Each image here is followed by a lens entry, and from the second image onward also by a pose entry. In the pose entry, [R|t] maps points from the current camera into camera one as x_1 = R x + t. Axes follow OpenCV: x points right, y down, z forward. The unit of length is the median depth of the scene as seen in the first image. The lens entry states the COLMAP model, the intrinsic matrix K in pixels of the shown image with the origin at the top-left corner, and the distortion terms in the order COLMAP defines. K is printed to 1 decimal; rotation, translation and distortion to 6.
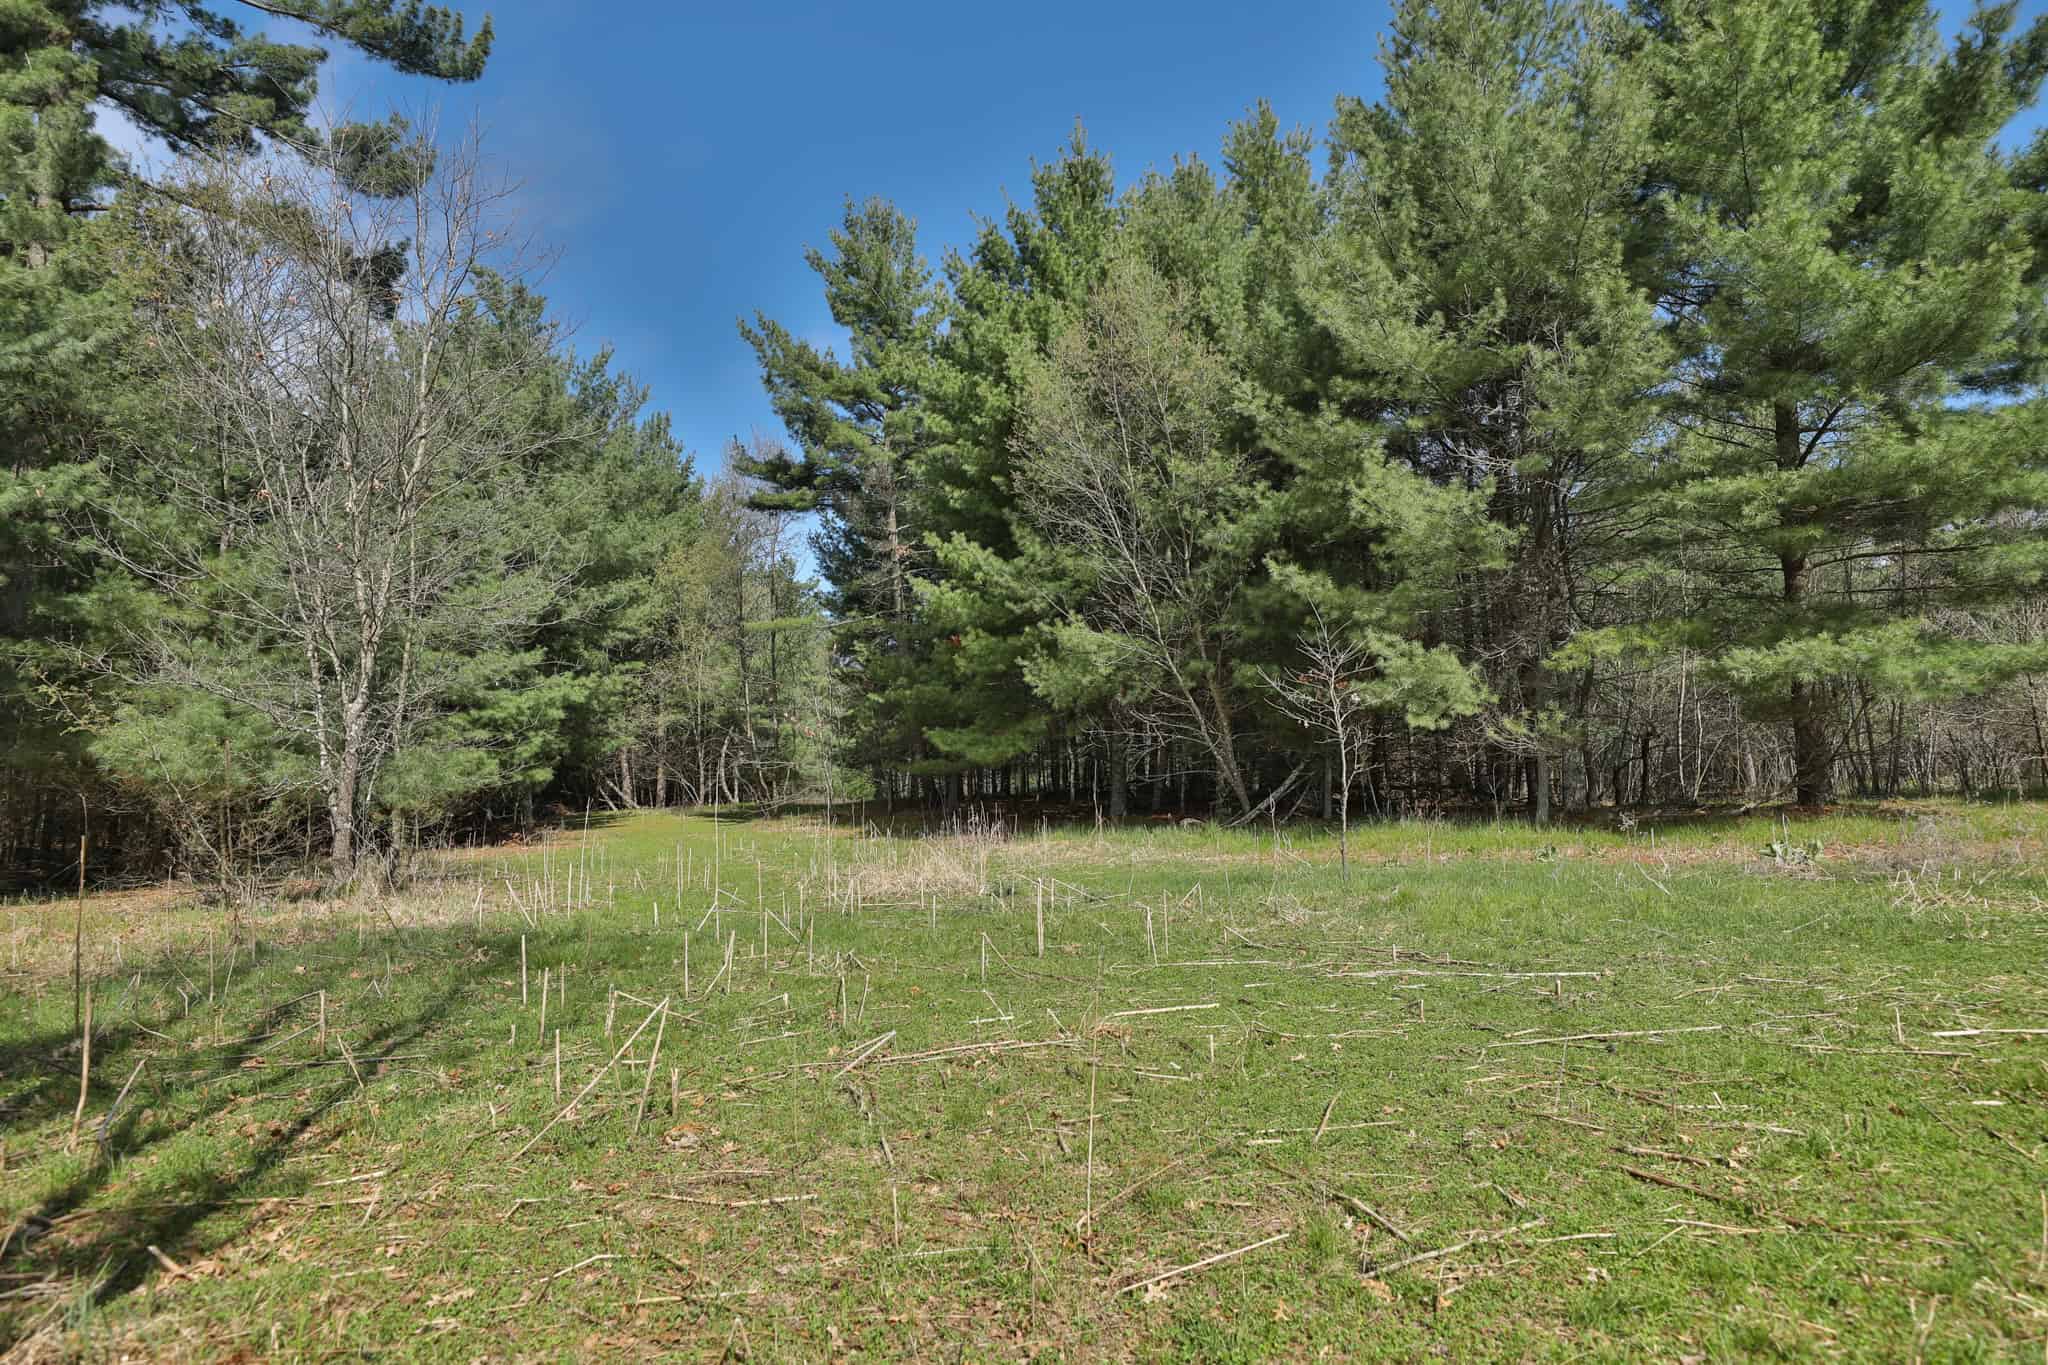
lens RADIAL K [[1177.0, 0, 1026.8], [0, 1177.0, 677.7], [0, 0, 1]] dist [0.001817, 0.000063]
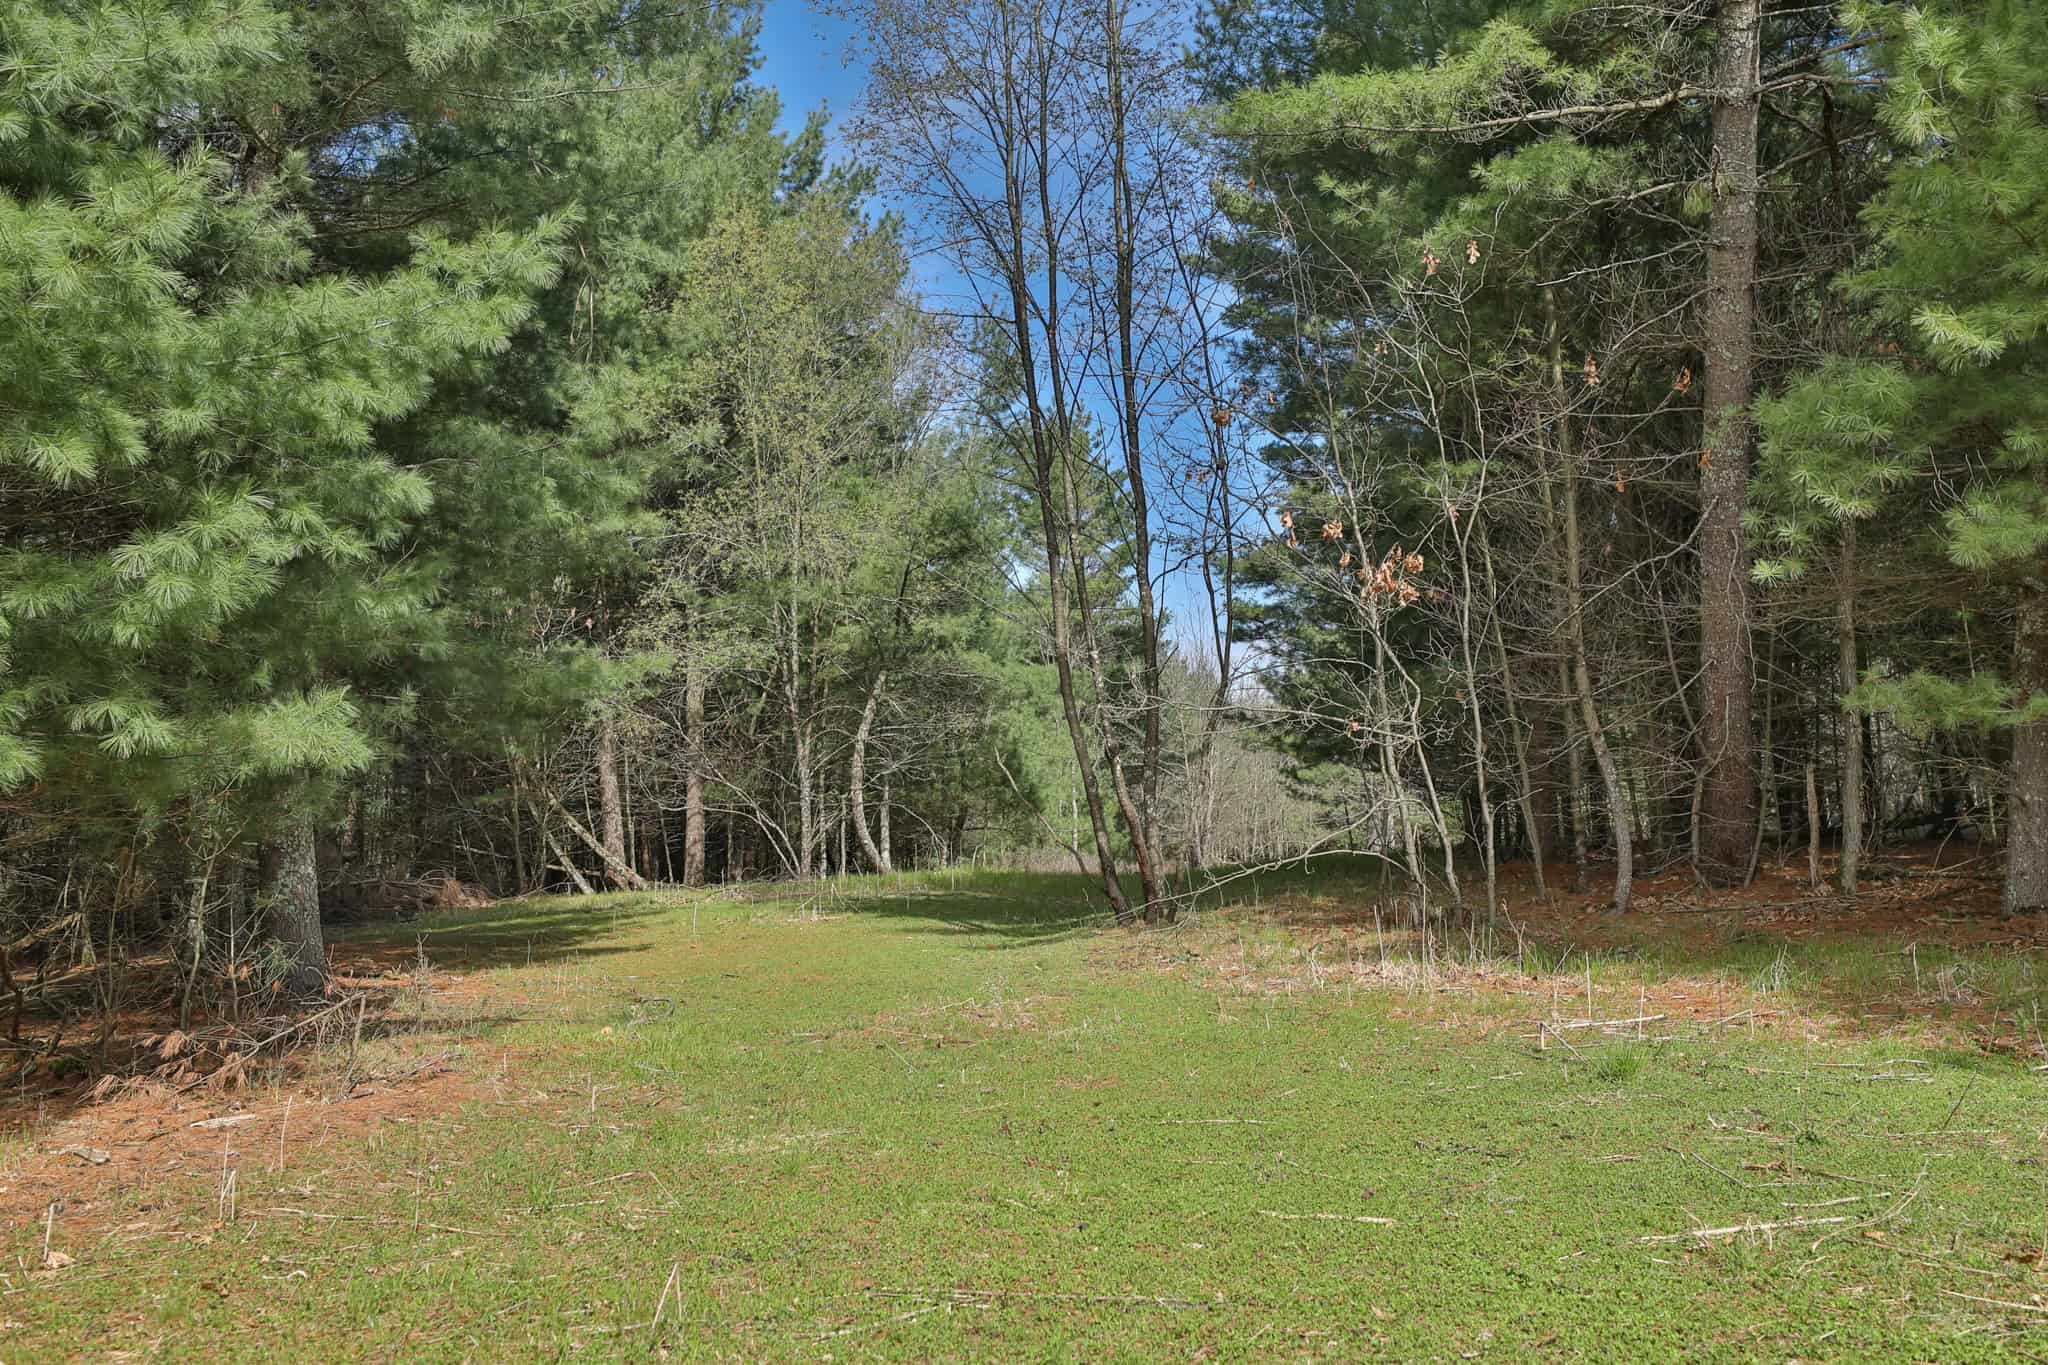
lens RADIAL K [[1626.1, 0, 1022.2], [0, 1626.1, 686.4], [0, 0, 1]] dist [-0.002634, 0.000471]
pose [[0.998489, -0.016455, -0.052430, -0.175531], [0.016082, 0.999842, -0.007535, 0.049936], [0.052546, 0.006681, 0.998596, 0.465999]]
